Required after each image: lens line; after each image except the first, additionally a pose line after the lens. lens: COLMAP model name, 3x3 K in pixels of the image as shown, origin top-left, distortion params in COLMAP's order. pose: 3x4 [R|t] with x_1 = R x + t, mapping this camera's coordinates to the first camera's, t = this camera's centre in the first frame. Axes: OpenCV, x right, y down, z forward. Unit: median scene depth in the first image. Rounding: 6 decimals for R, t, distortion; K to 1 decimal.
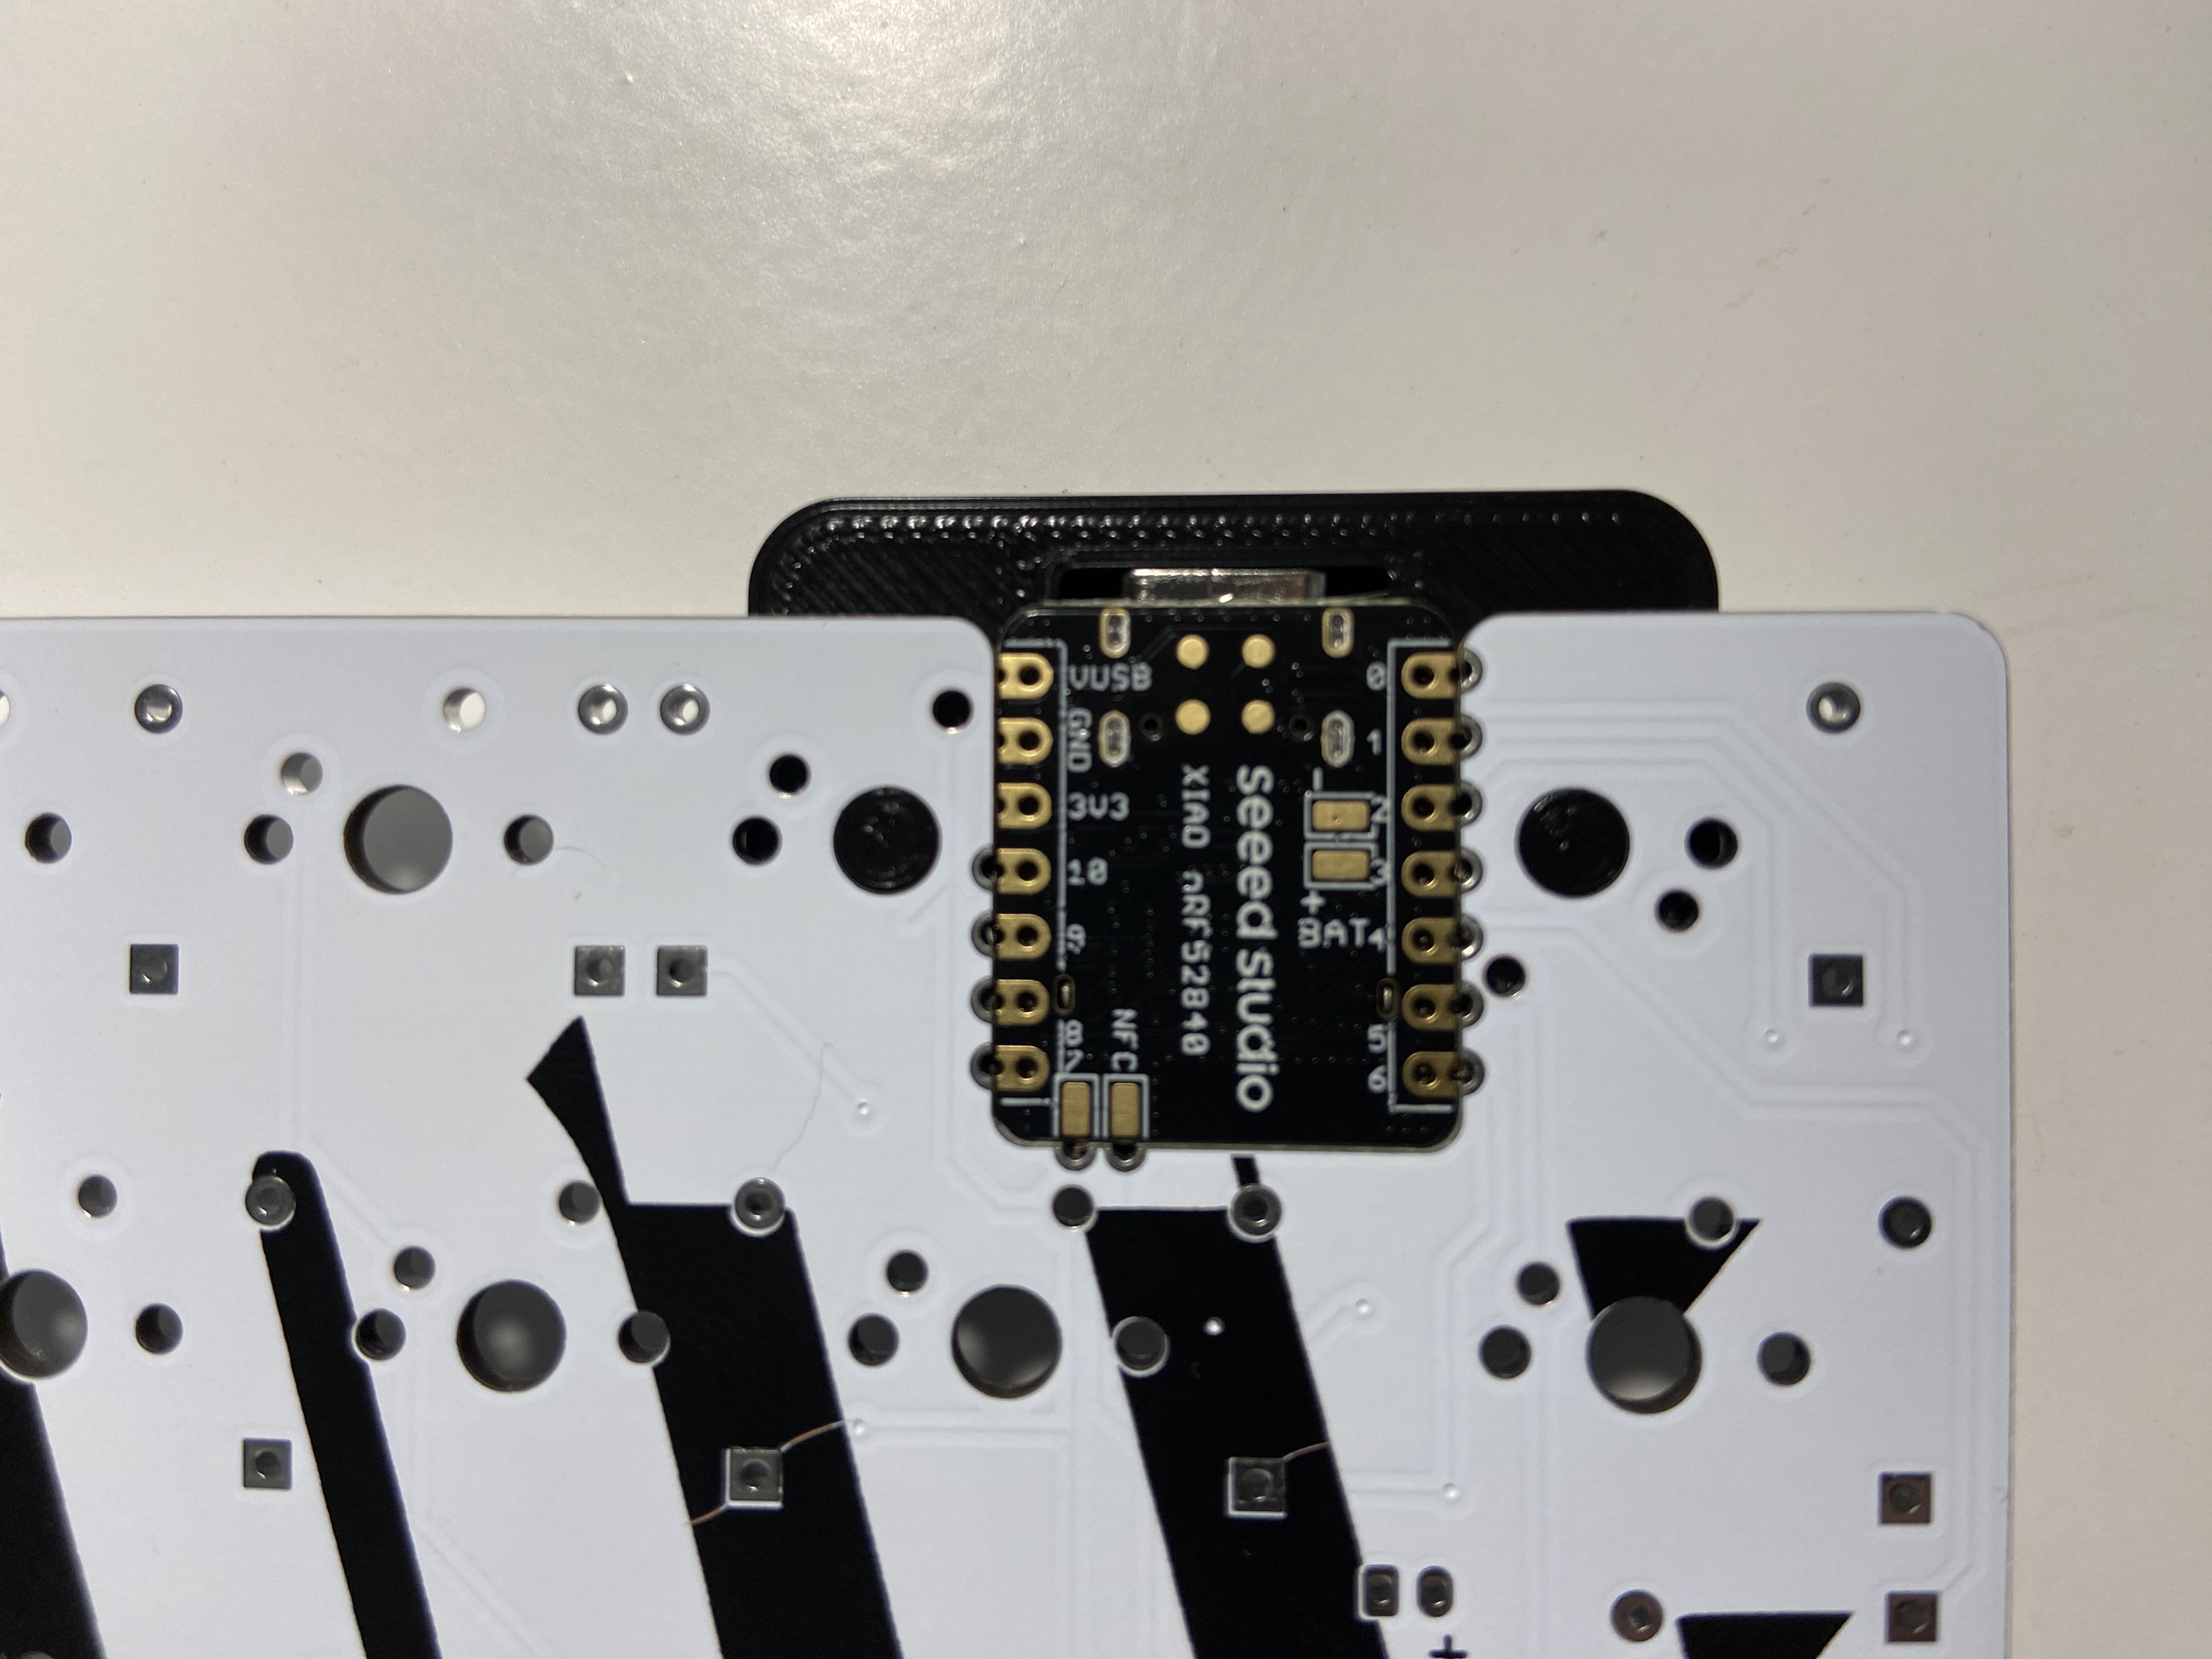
lens RADIAL K [[1722.6, 0, 1086.2], [0, 1722.6, 802.0], [0, 0, 1]] dist [0.128101, -0.238790]
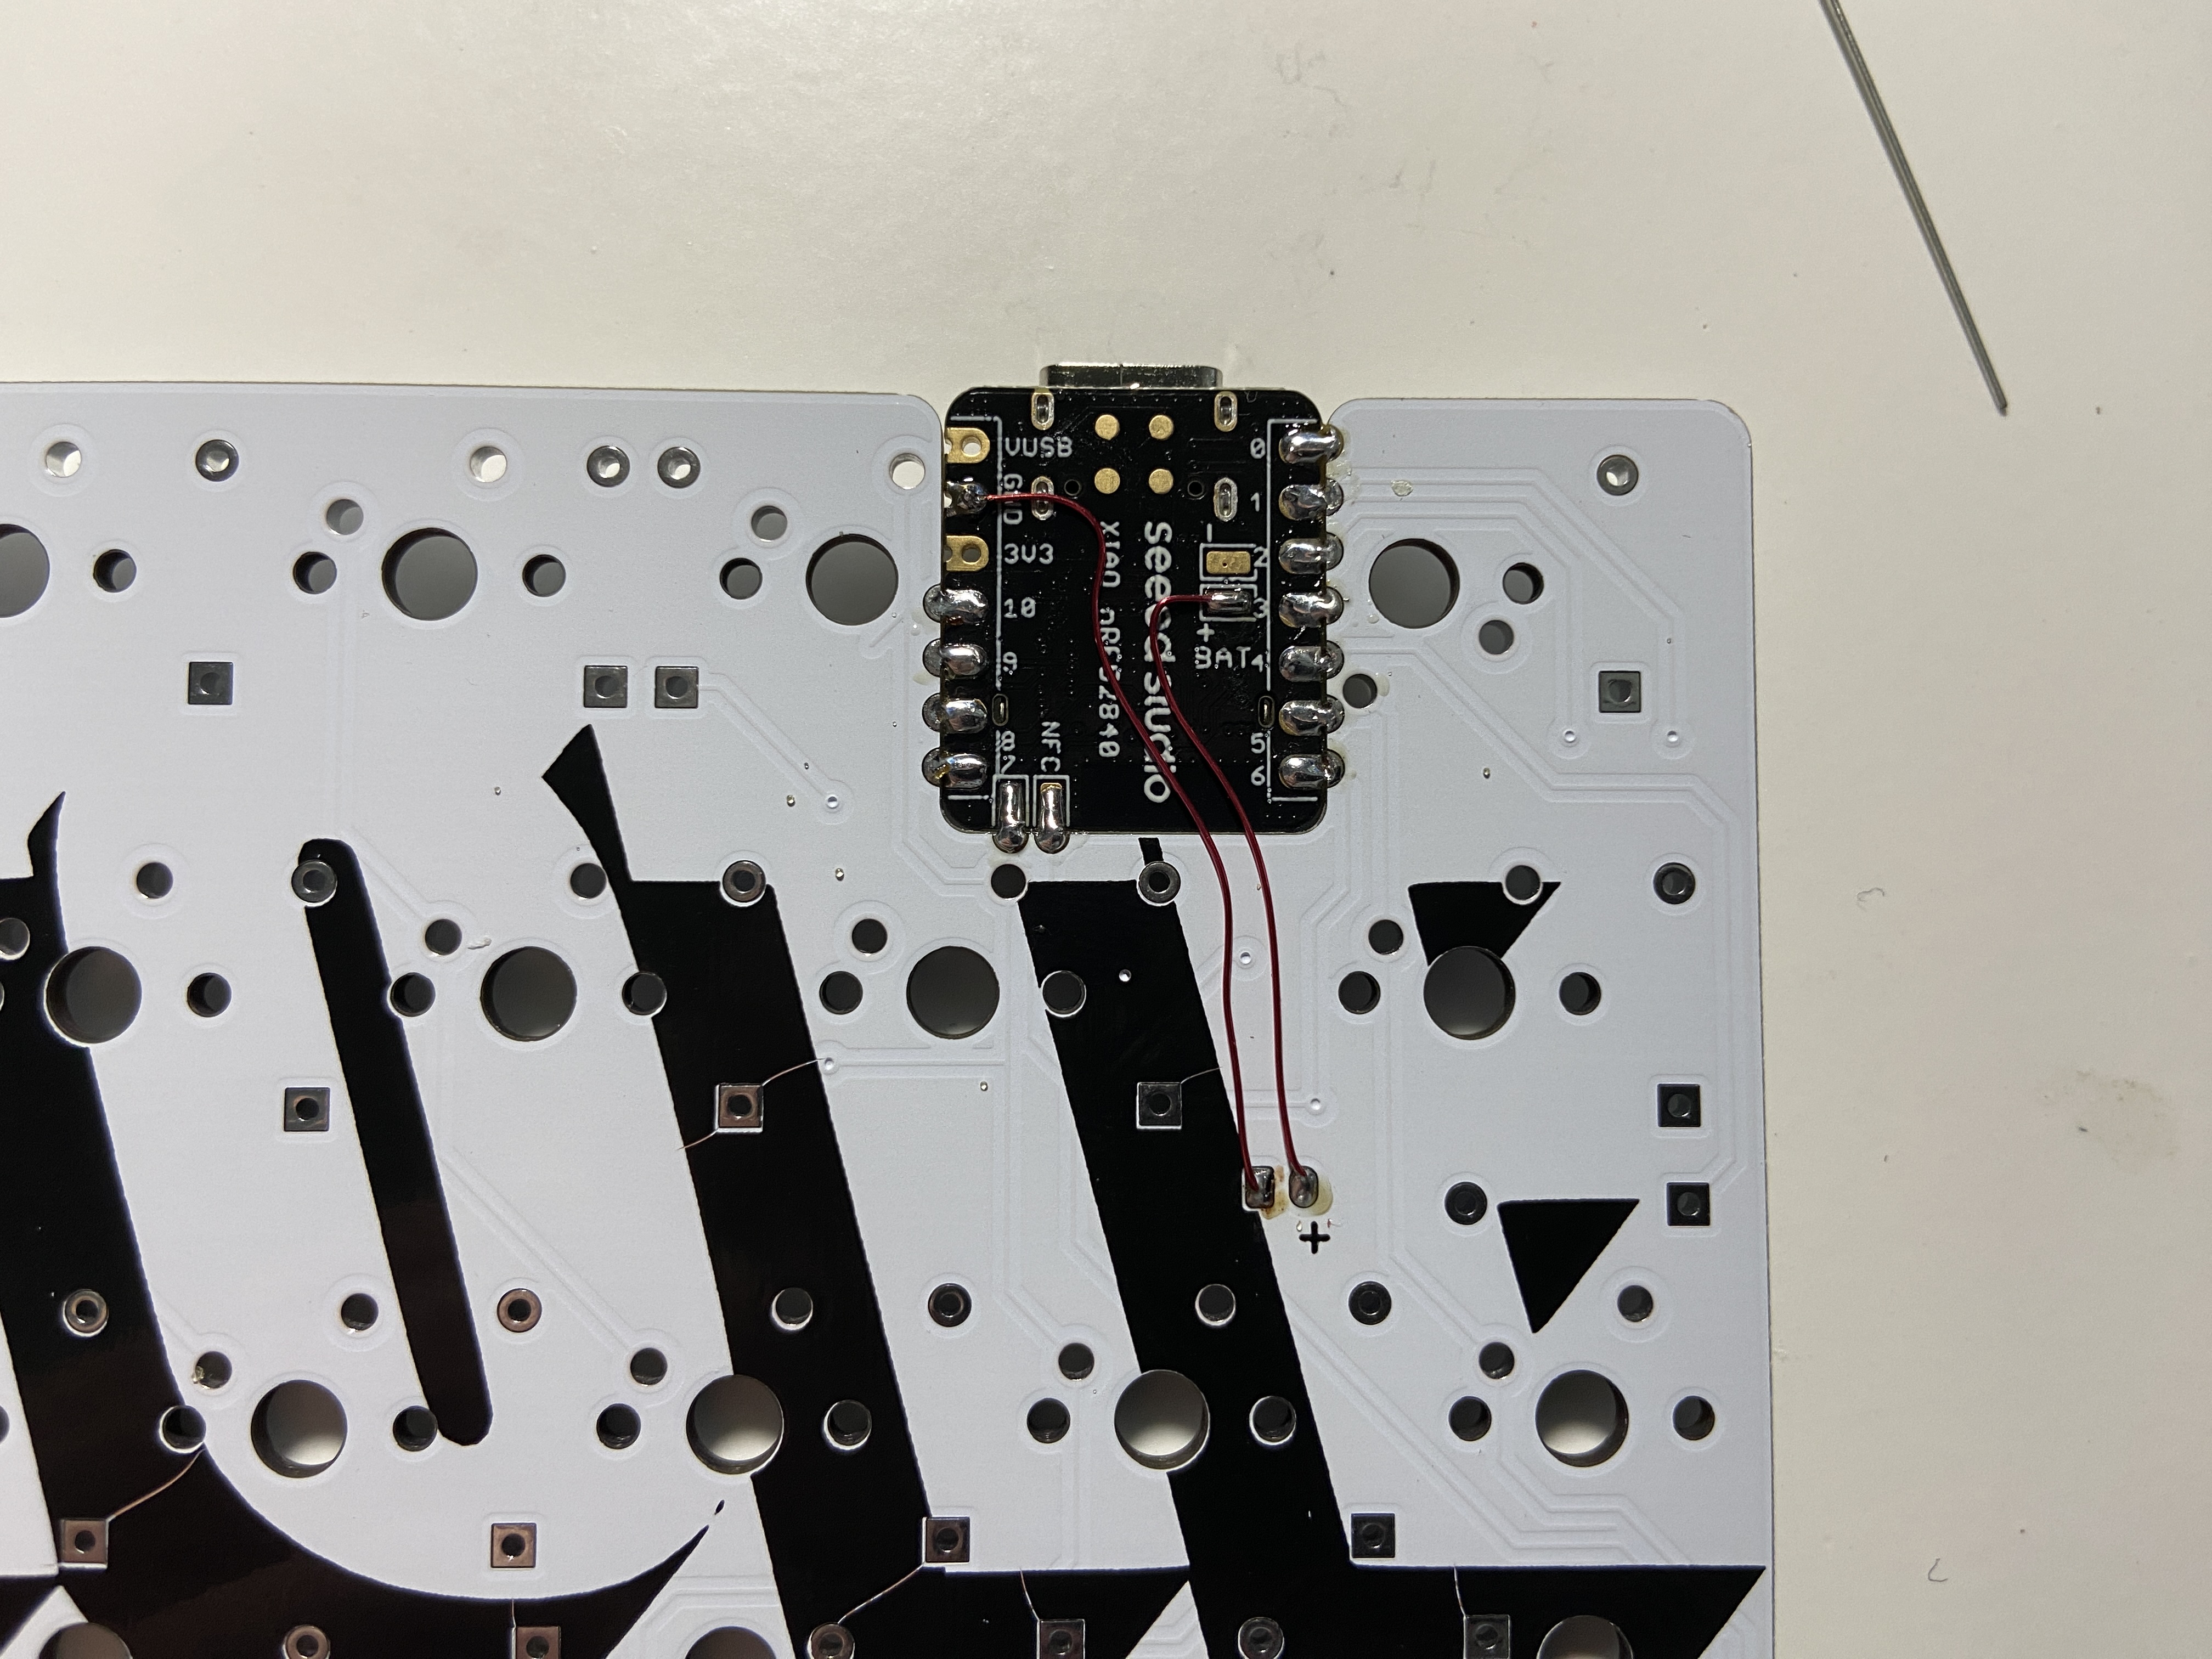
lens RADIAL K [[1722.6, 0, 1086.2], [0, 1722.6, 802.0], [0, 0, 1]] dist [0.128101, -0.238790]
pose [[0.996825, 0.002646, 0.079581, -0.048997], [-0.000632, 0.999679, -0.025325, 0.207547], [-0.079622, 0.025194, 0.996507, -0.201367]]
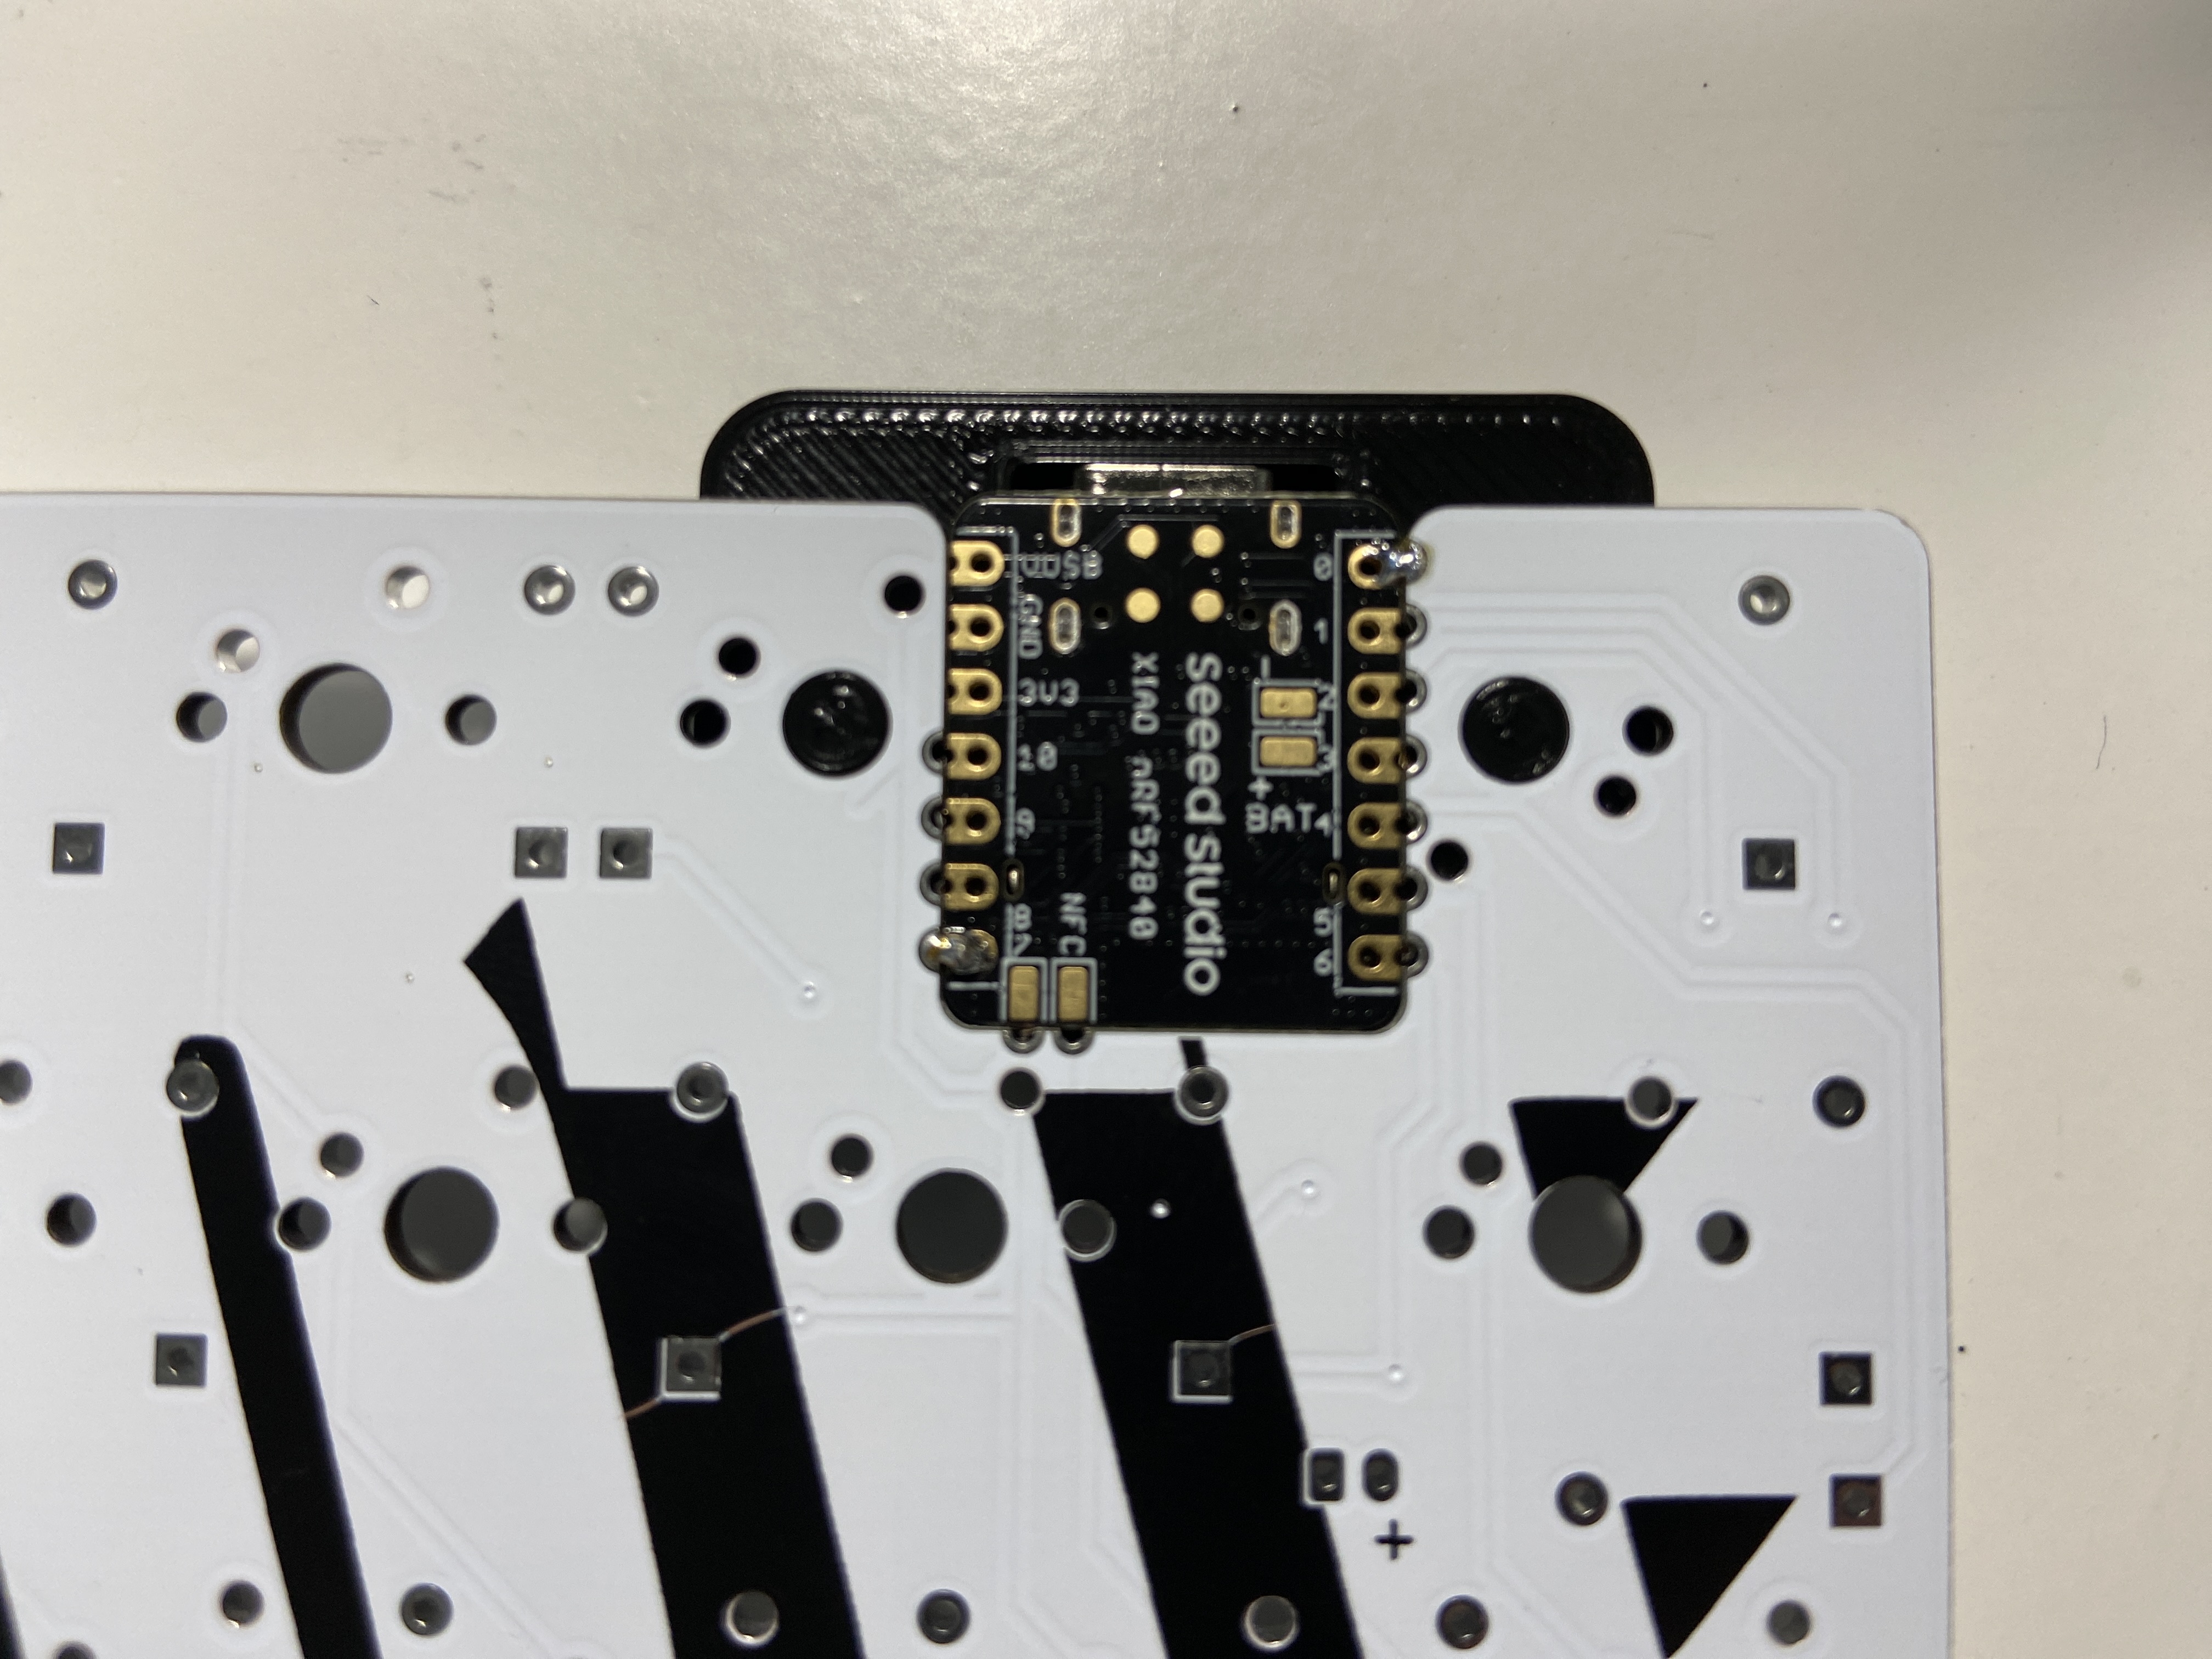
lens RADIAL K [[1722.6, 0, 1086.2], [0, 1722.6, 802.0], [0, 0, 1]] dist [0.128101, -0.238790]
pose [[0.998869, 0.009653, 0.046562, -0.017316], [-0.007381, 0.998785, -0.048725, 0.115794], [-0.046976, 0.048326, 0.997726, -0.000912]]
